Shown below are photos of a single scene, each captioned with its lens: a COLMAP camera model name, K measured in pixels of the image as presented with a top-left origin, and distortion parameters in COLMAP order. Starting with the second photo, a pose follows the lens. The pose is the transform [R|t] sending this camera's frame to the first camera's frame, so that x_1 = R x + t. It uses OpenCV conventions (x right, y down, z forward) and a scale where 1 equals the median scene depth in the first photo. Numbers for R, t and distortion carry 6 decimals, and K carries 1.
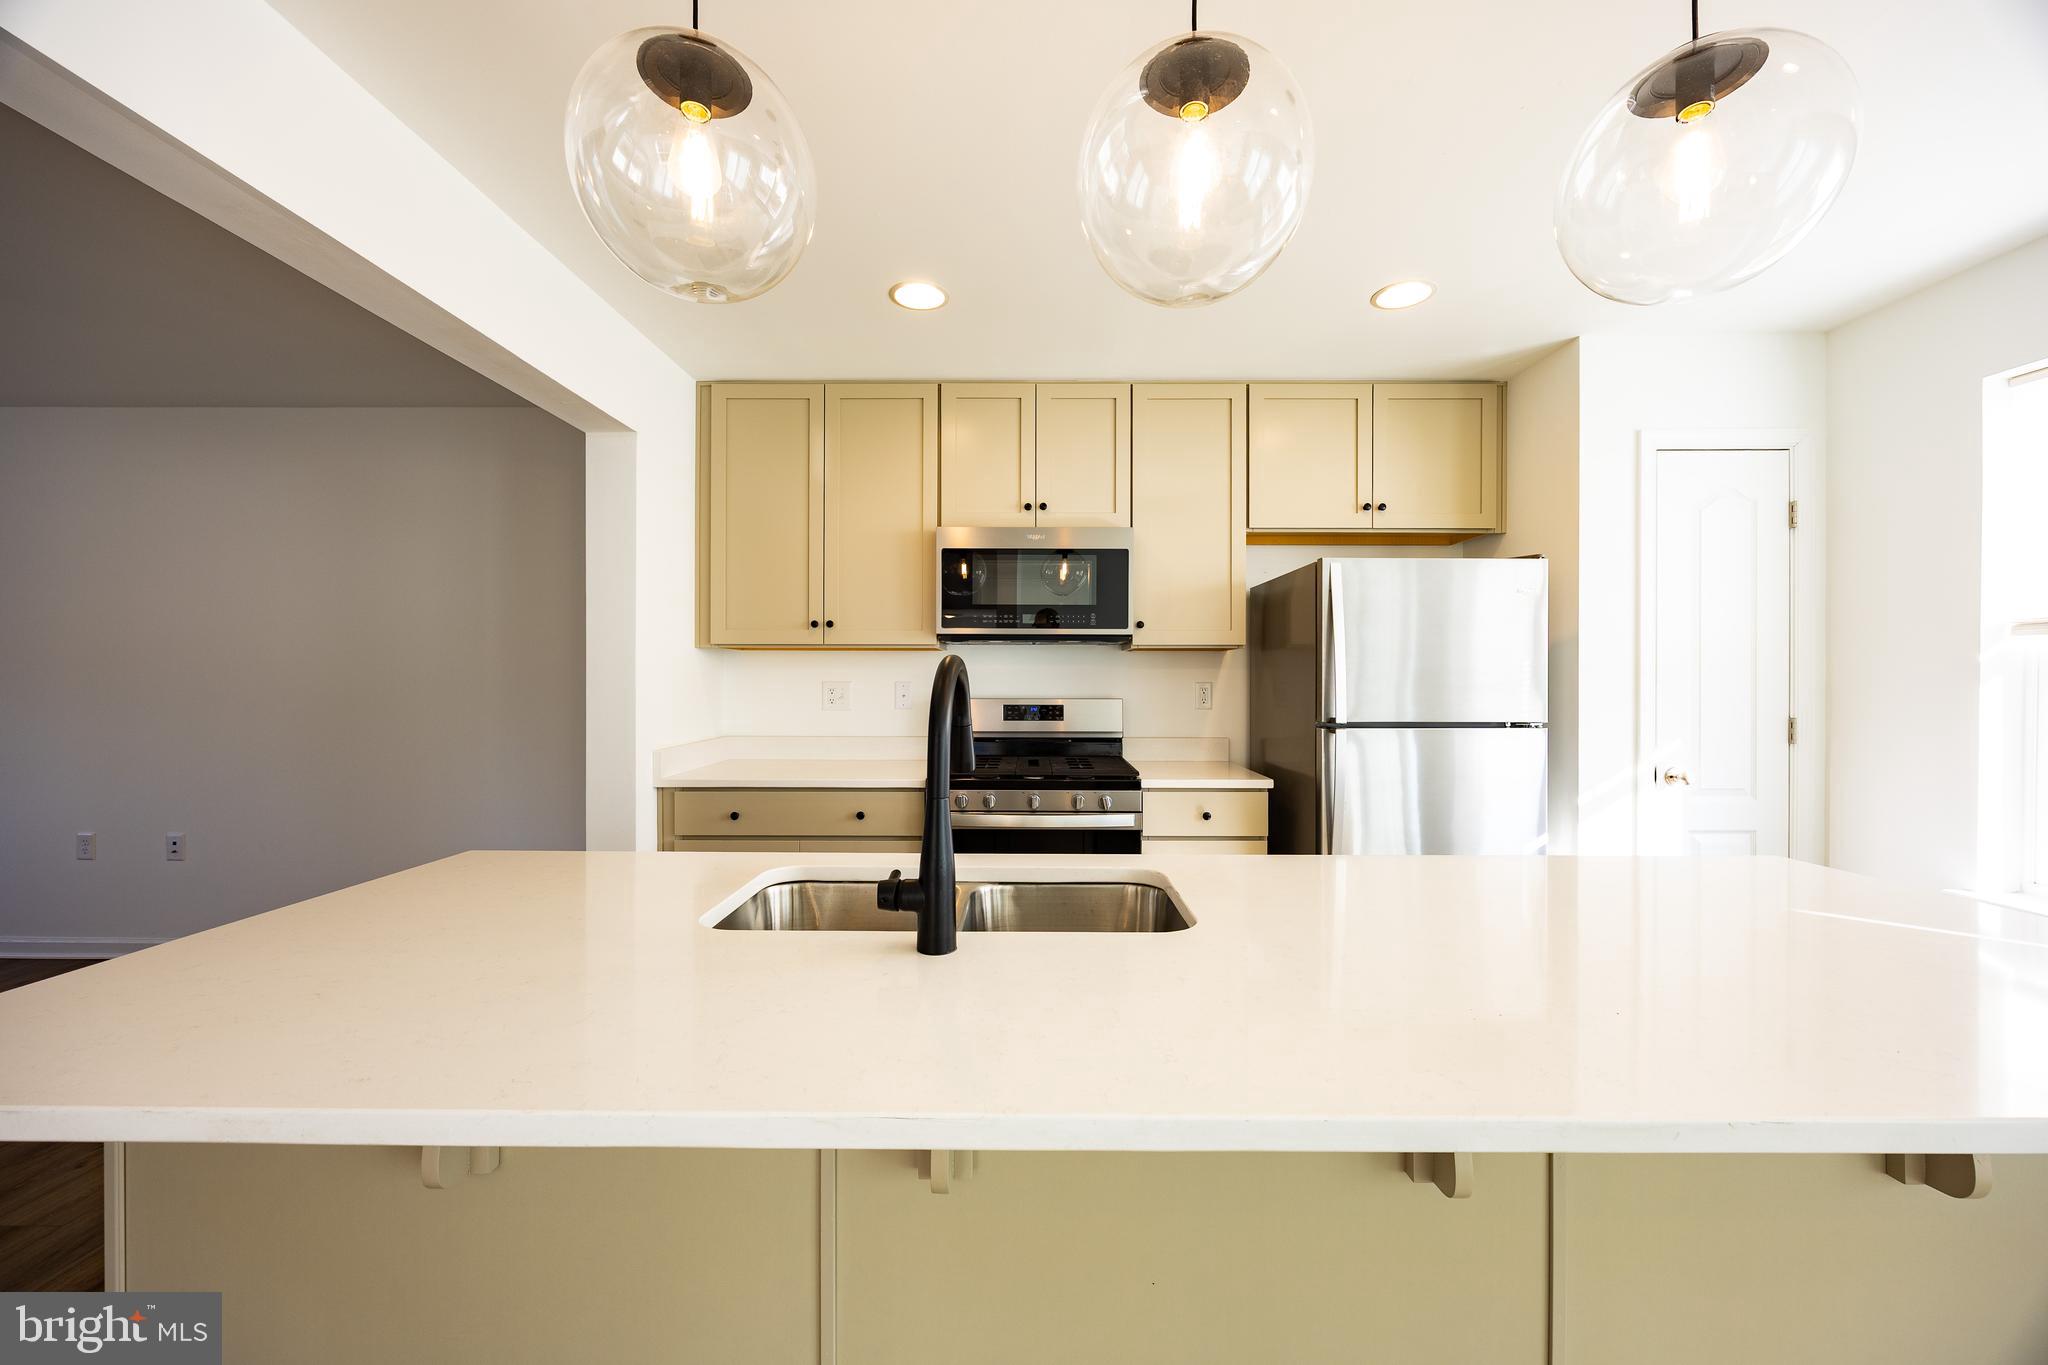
lens RADIAL K [[776.7, 0, 1024.2], [0, 776.7, 680.5], [0, 0, 1]] dist [-0.002301, -0.000433]
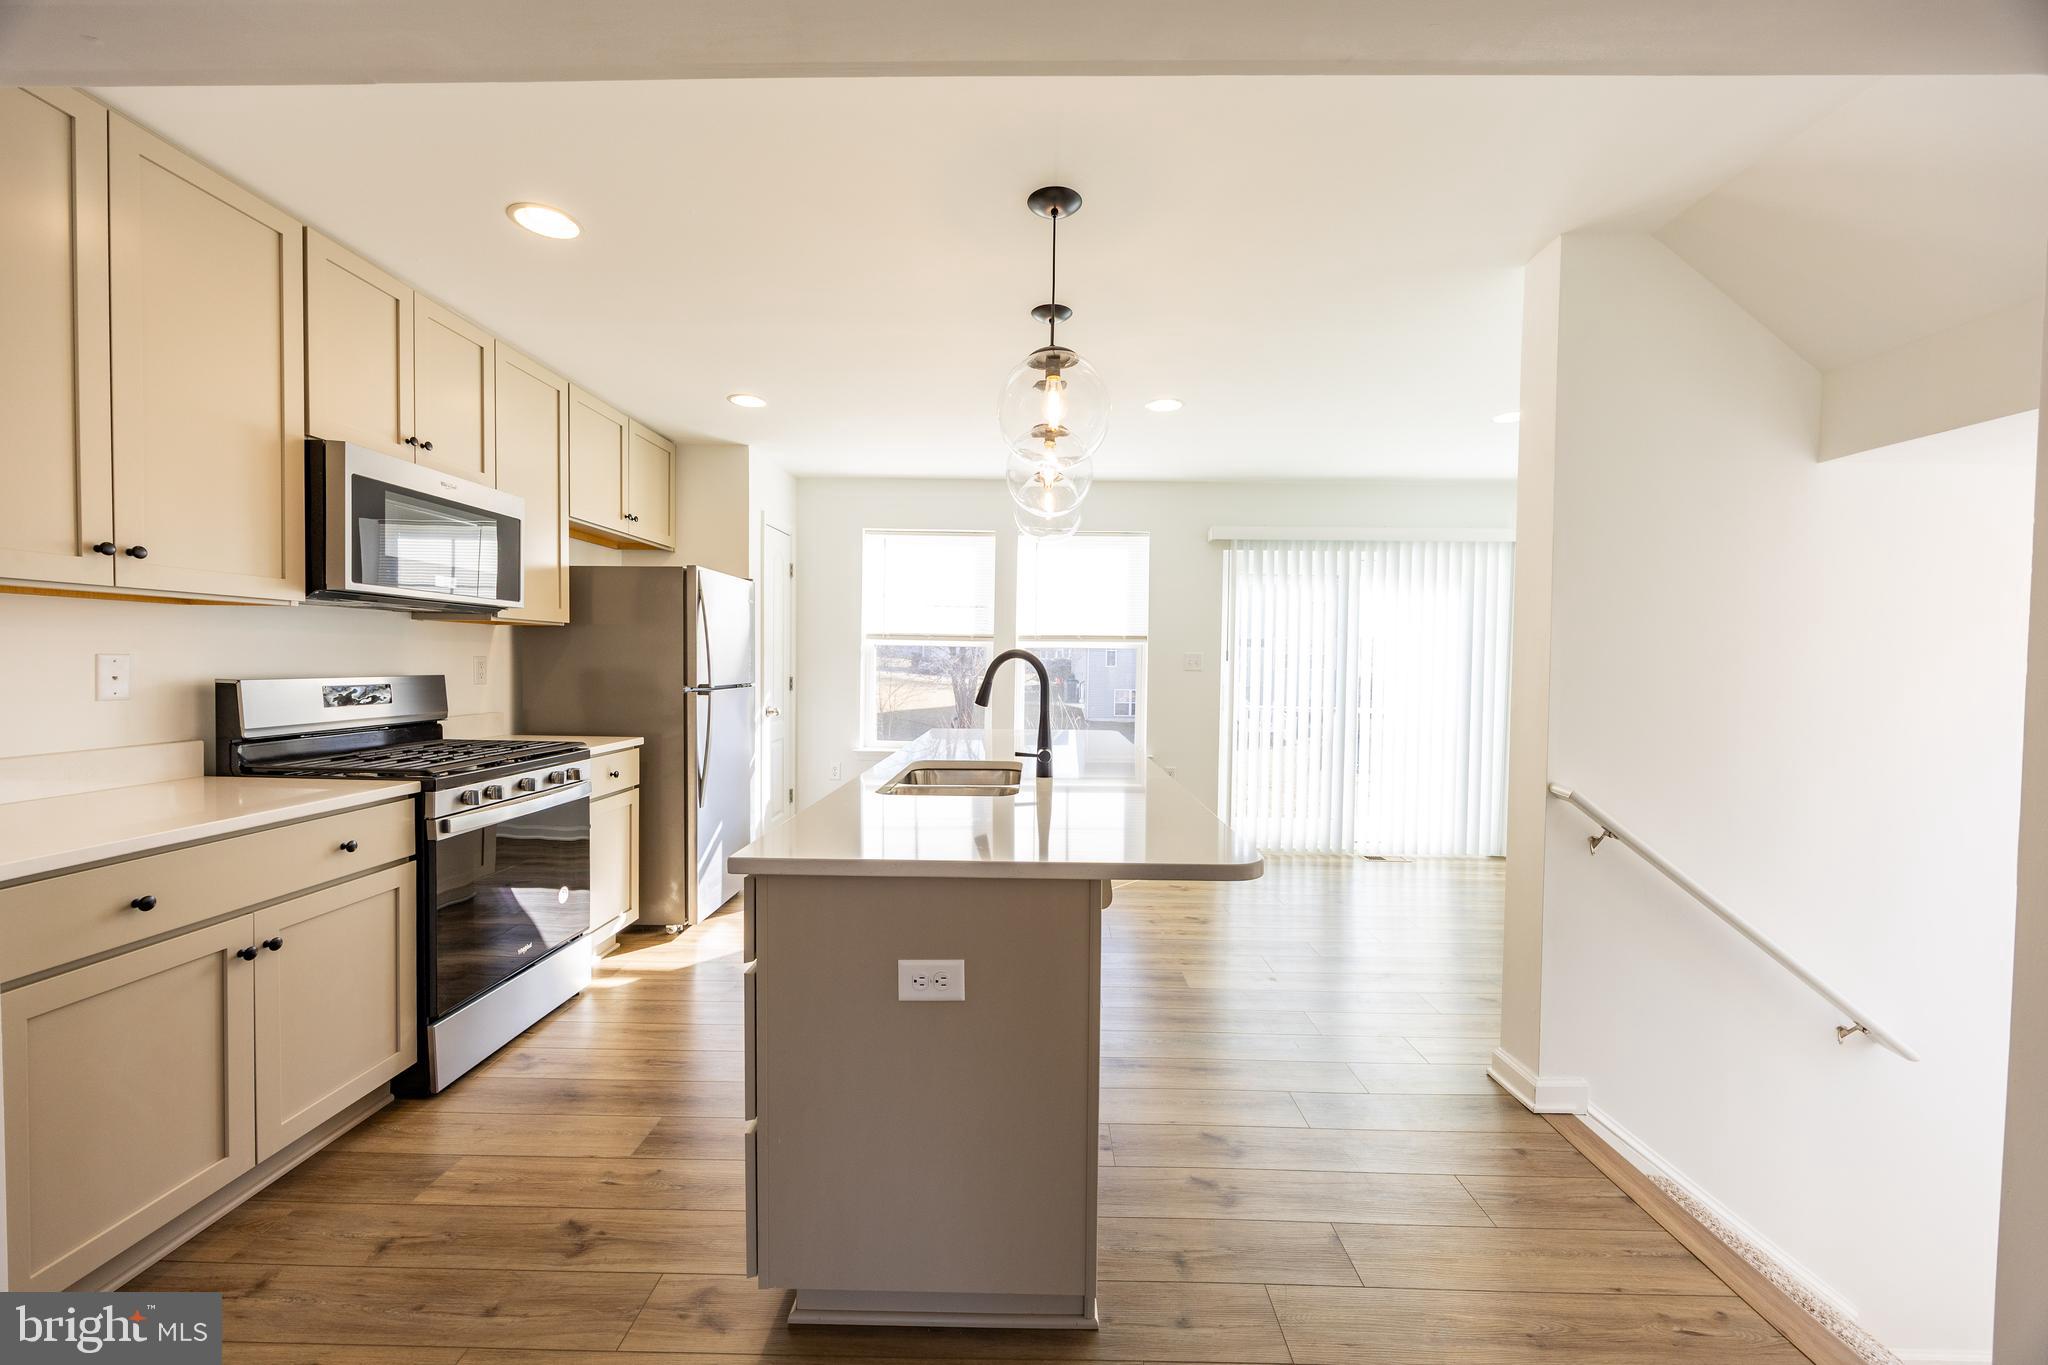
lens RADIAL K [[776.7, 0, 1022.6], [0, 776.7, 683.1], [0, 0, 1]] dist [-0.002301, -0.000433]
pose [[0.016566, -0.030855, 0.999387, -0.810574], [-0.009475, 0.999474, 0.031015, -0.001240], [-0.999818, -0.009983, 0.016265, 0.344941]]
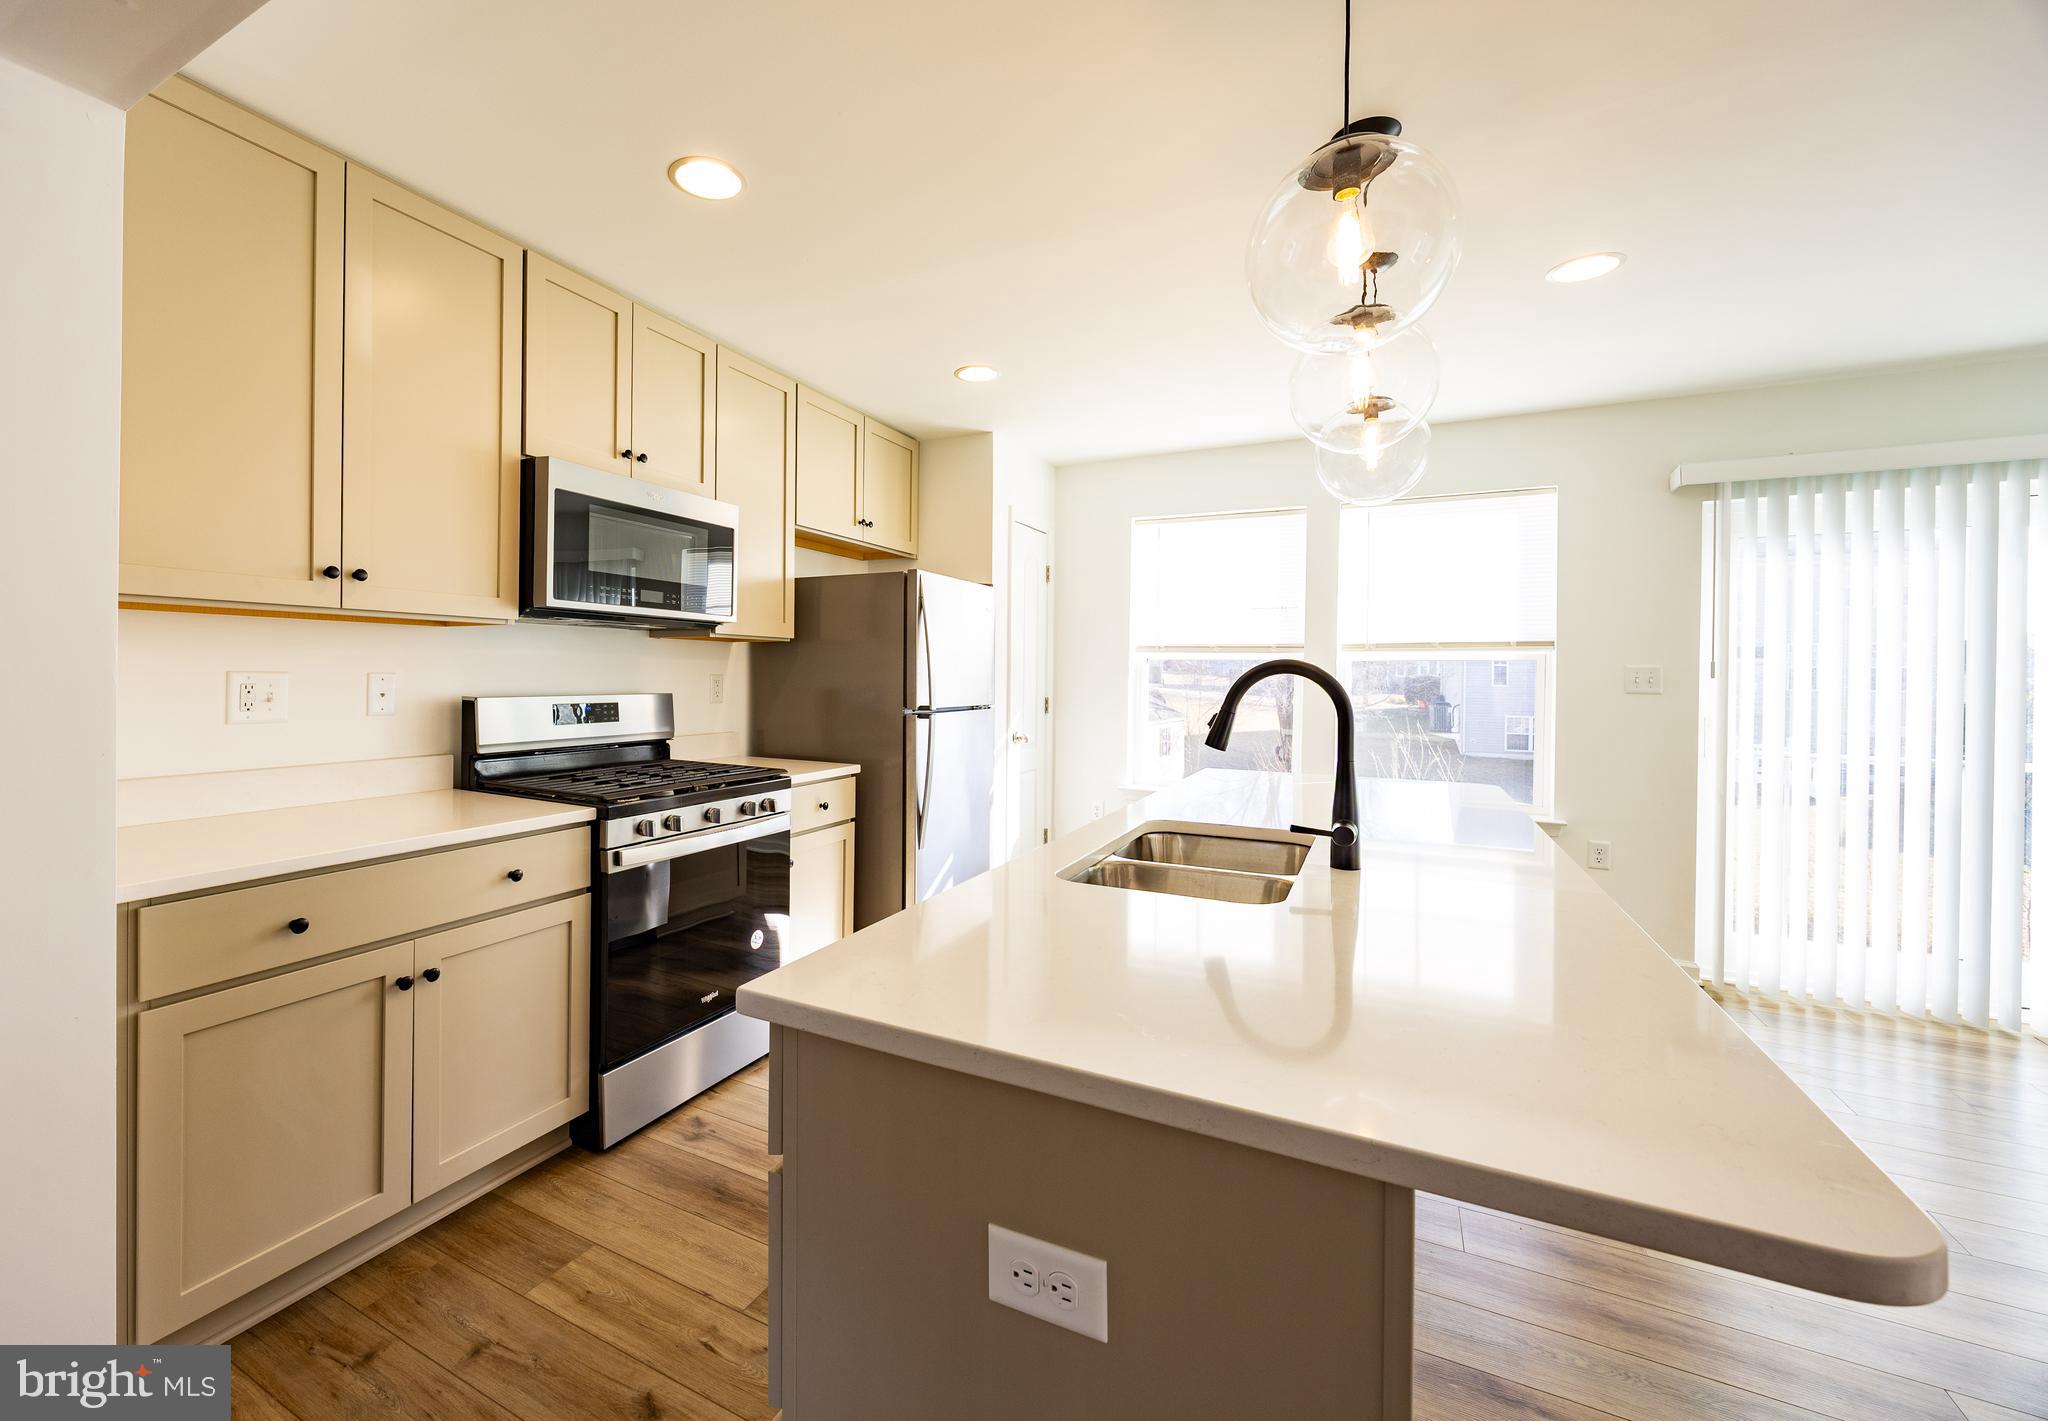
lens RADIAL K [[840.8, 0, 935.8], [0, 840.8, 678.6], [0, 0, 1]] dist [-0.008074, 0.001959]
pose [[0.476850, -0.002448, 0.878981, -0.604255], [-0.006755, 0.999956, 0.006450, -0.001238], [-0.878959, -0.009013, 0.476813, 0.311609]]
